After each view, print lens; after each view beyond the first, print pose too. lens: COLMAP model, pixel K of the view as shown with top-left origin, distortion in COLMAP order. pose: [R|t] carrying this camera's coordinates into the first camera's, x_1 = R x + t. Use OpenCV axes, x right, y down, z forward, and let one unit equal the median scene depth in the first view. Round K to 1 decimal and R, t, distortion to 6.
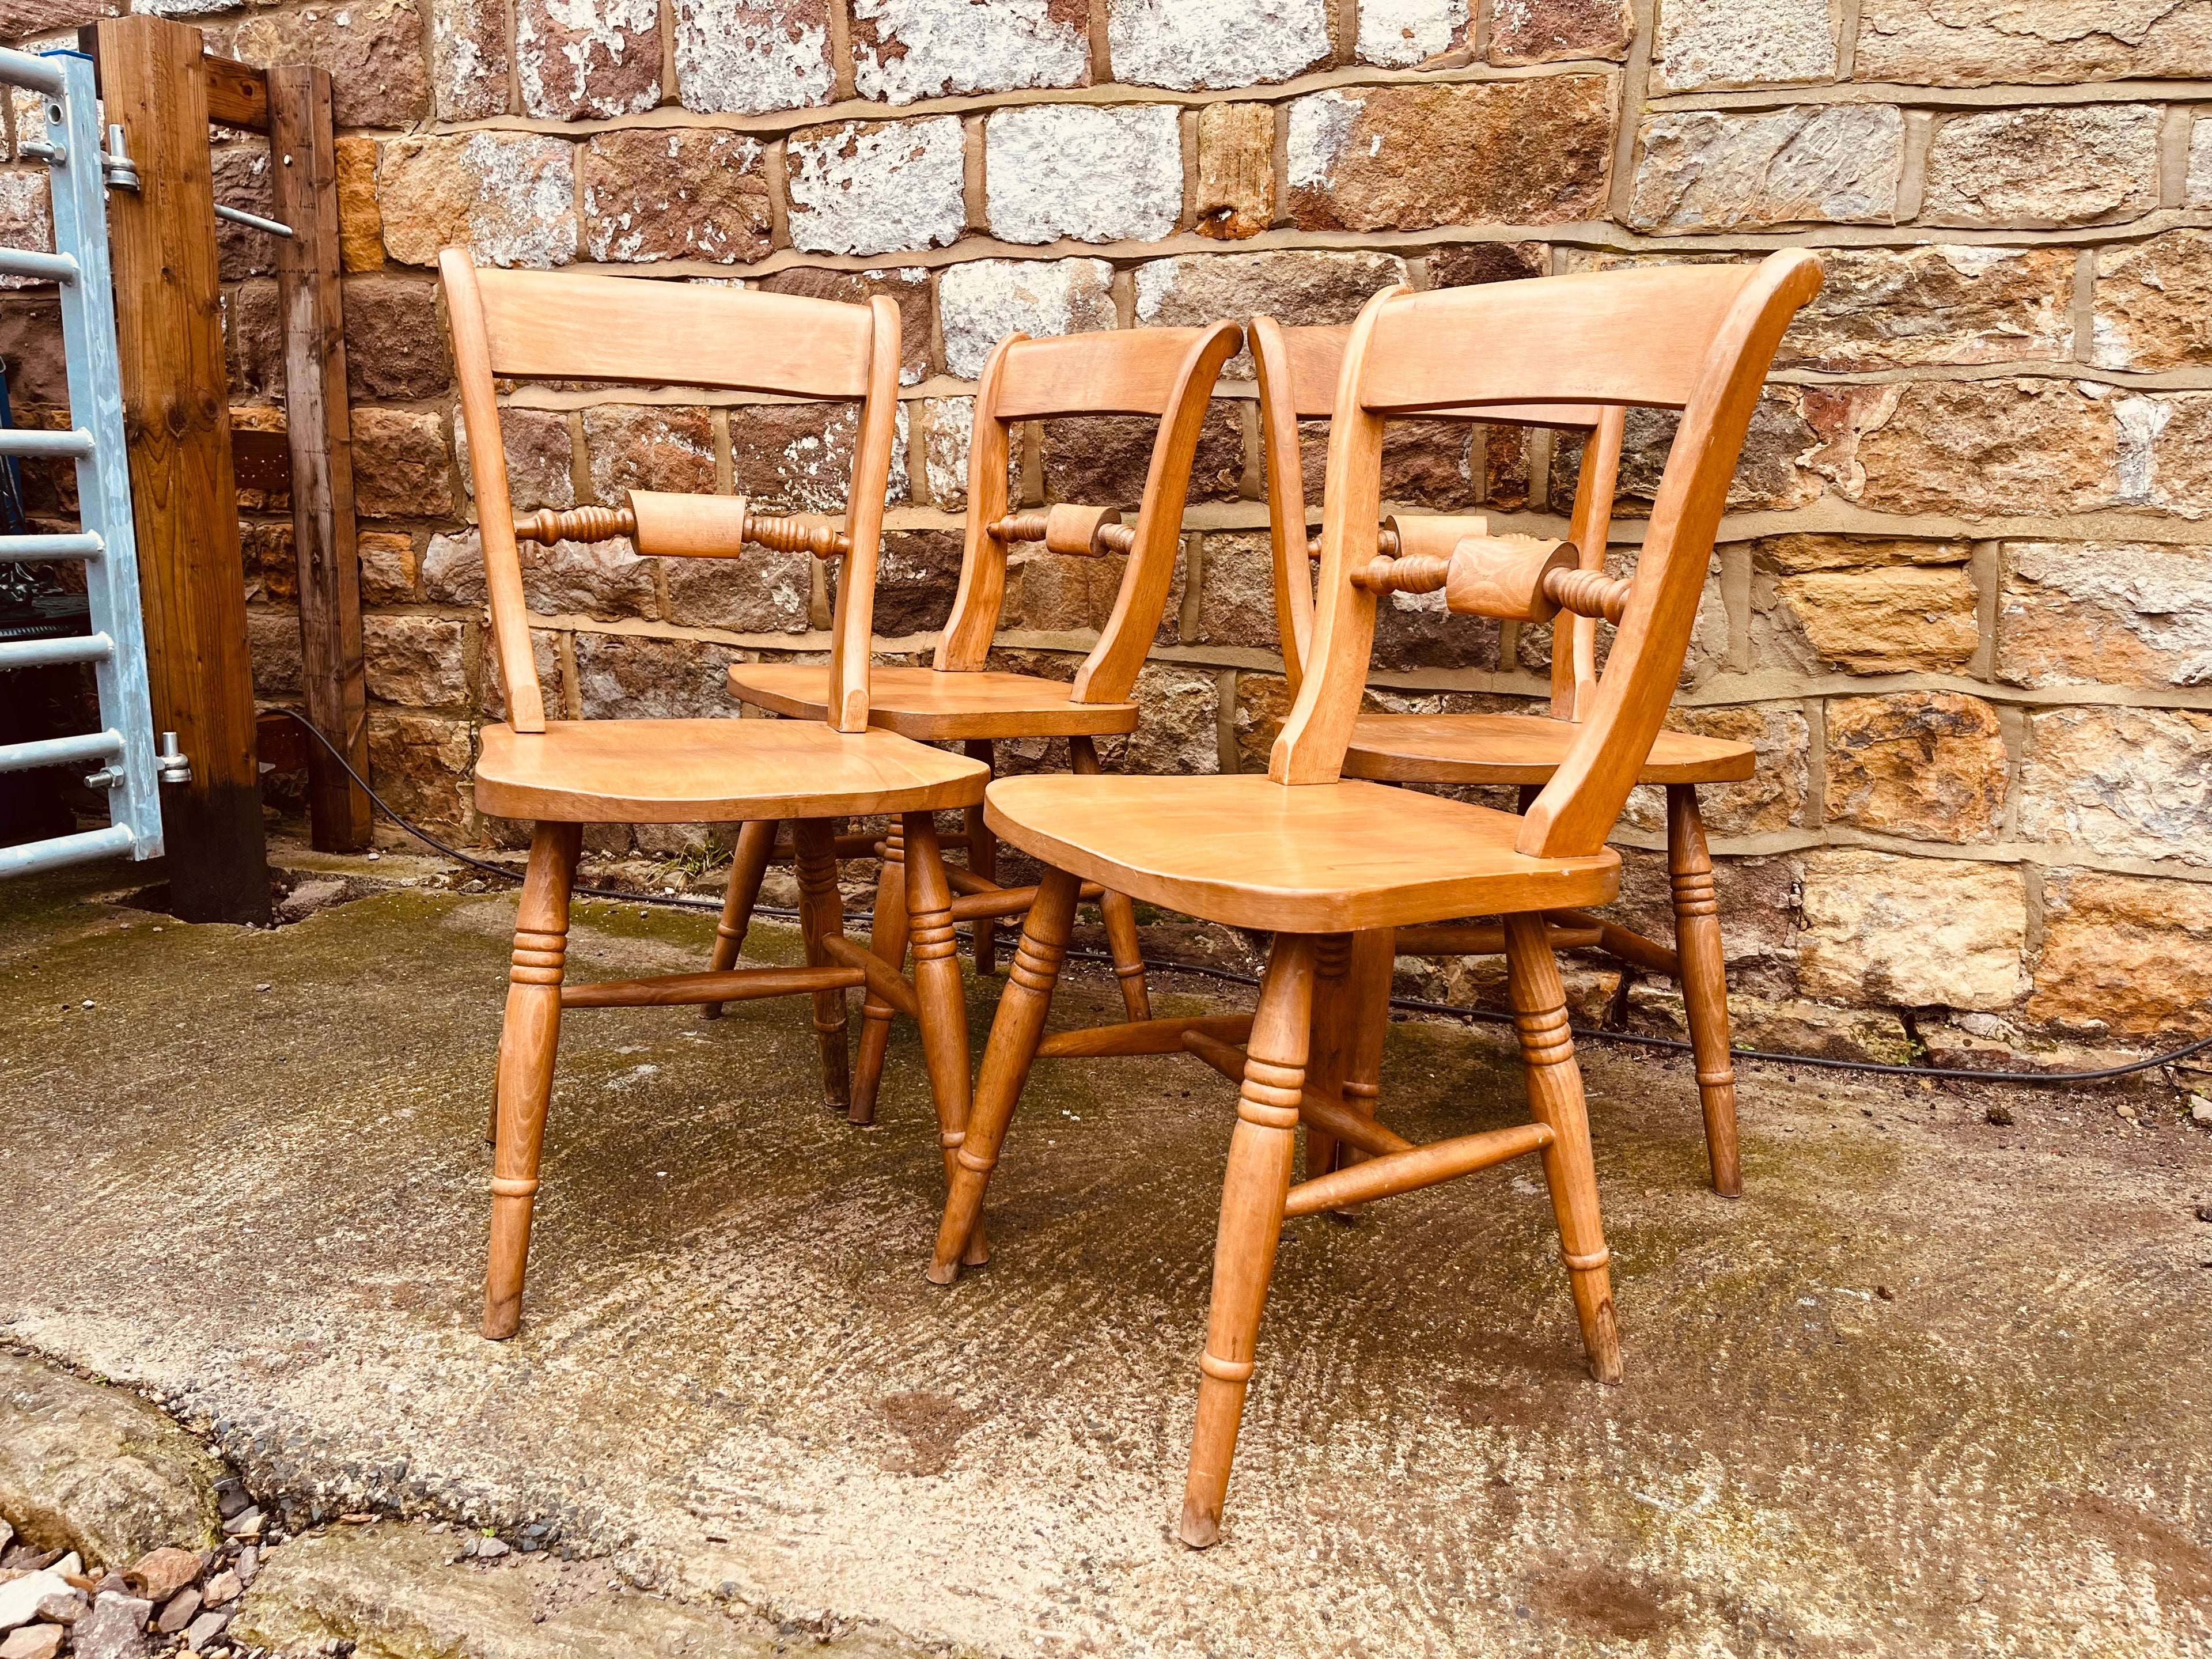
lens RADIAL K [[1658.0, 0, 1109.1], [0, 1658.0, 823.7], [0, 0, 1]] dist [0.025760, -0.002437]
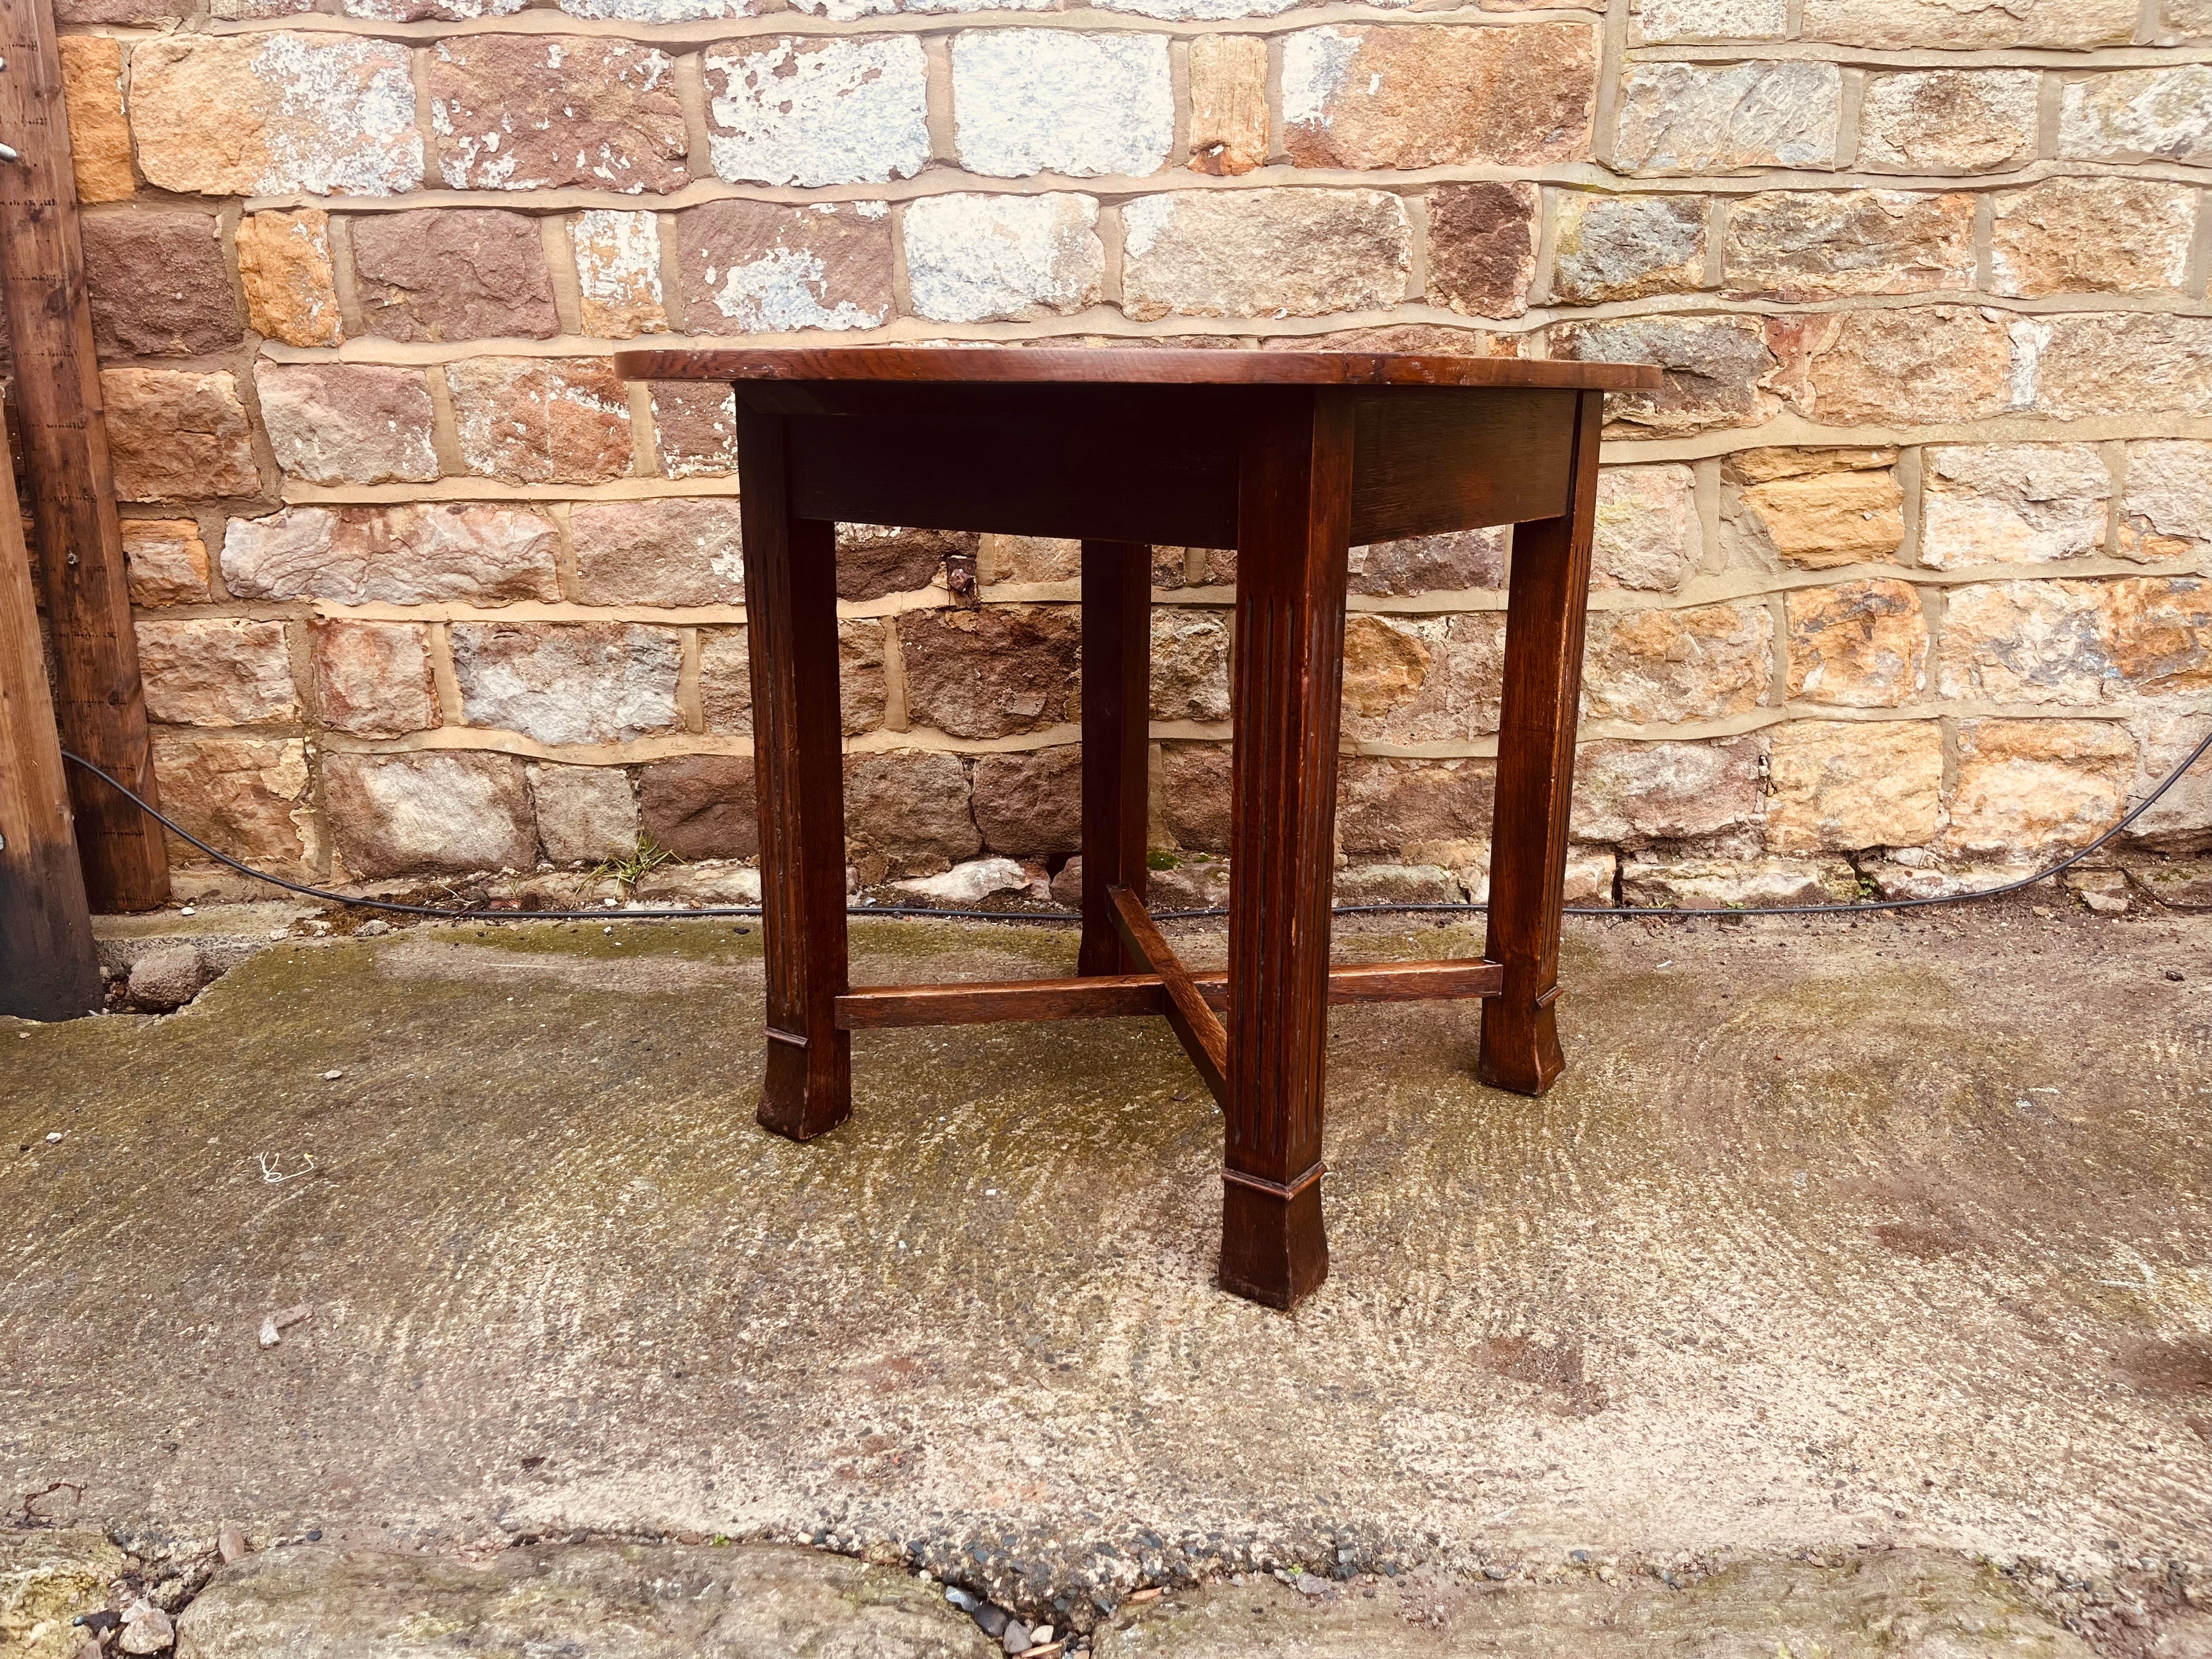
lens RADIAL K [[1658.9, 0, 1104.7], [0, 1658.9, 829.1], [0, 0, 1]] dist [0.029599, -0.009107]
pose [[0.933094, -0.123578, 0.337734, -0.403264], [0.106351, 0.991923, 0.069121, -0.041738], [-0.343548, -0.028578, 0.938700, 0.081457]]
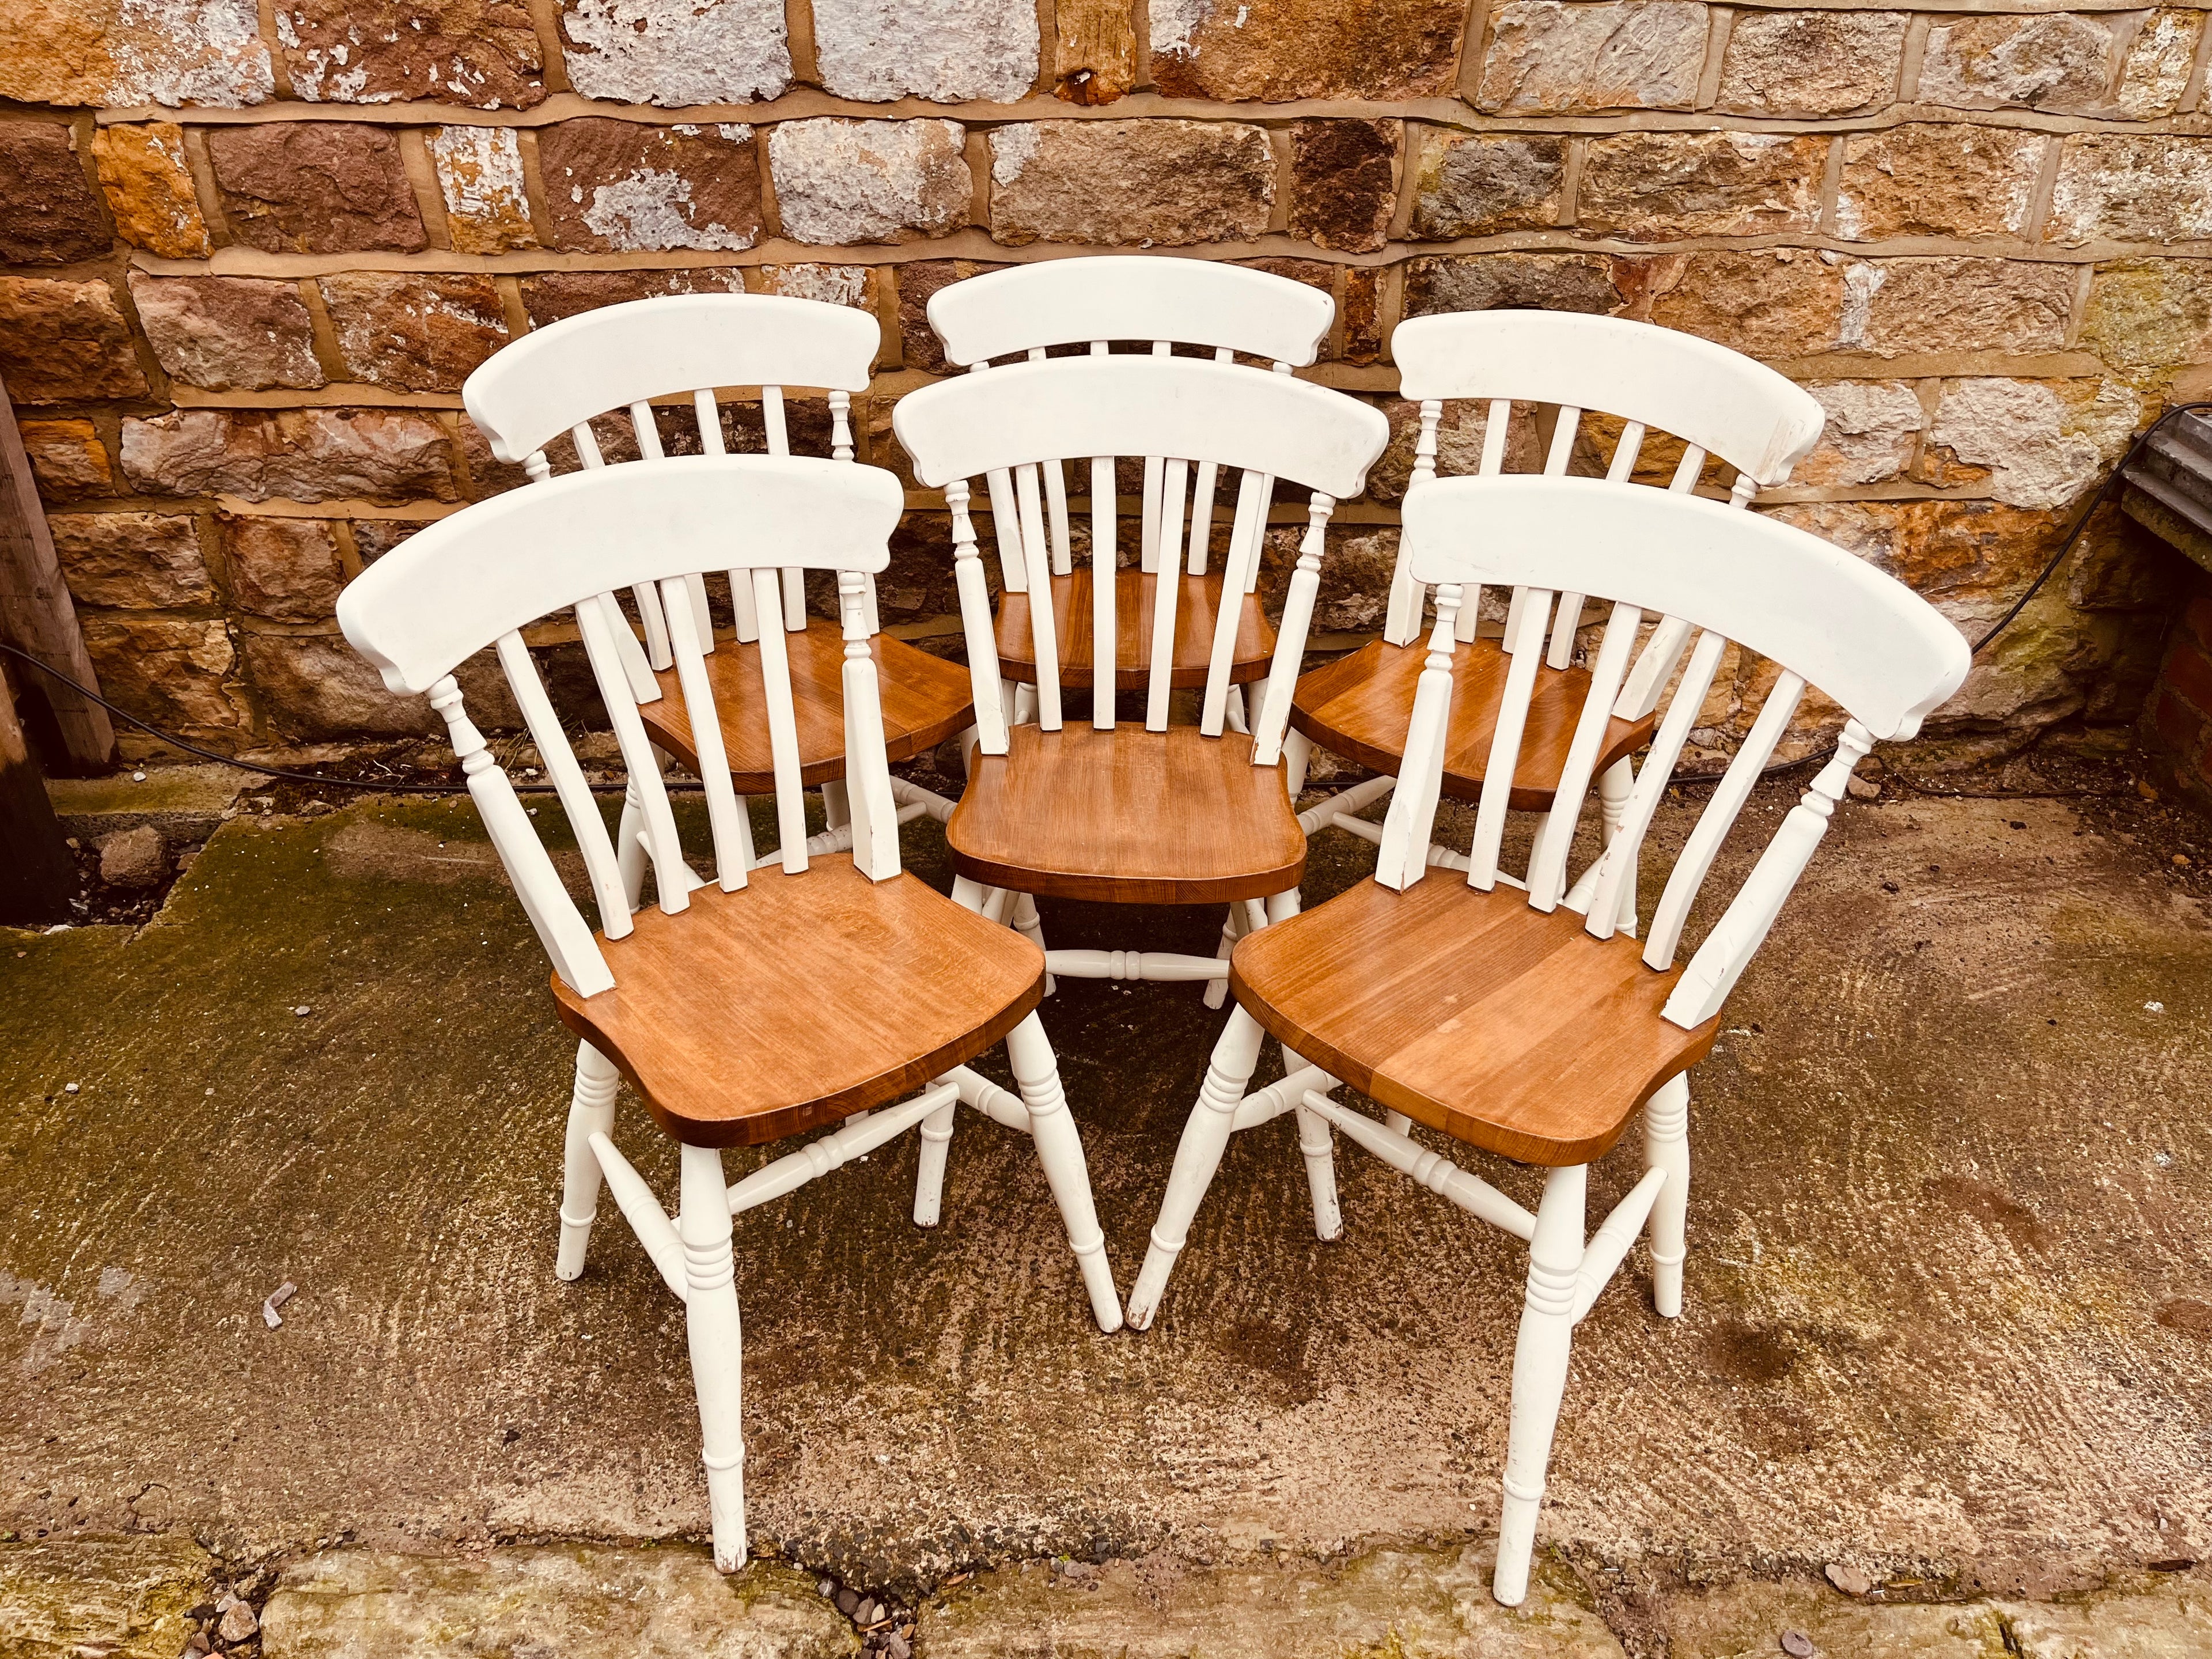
lens RADIAL K [[1658.0, 0, 1109.1], [0, 1658.0, 823.7], [0, 0, 1]] dist [0.025760, -0.002437]
pose [[0.923092, -0.213721, 0.319726, -0.347010], [0.090342, 0.928608, 0.359897, -0.328203], [-0.373818, -0.303333, 0.876498, -0.005623]]
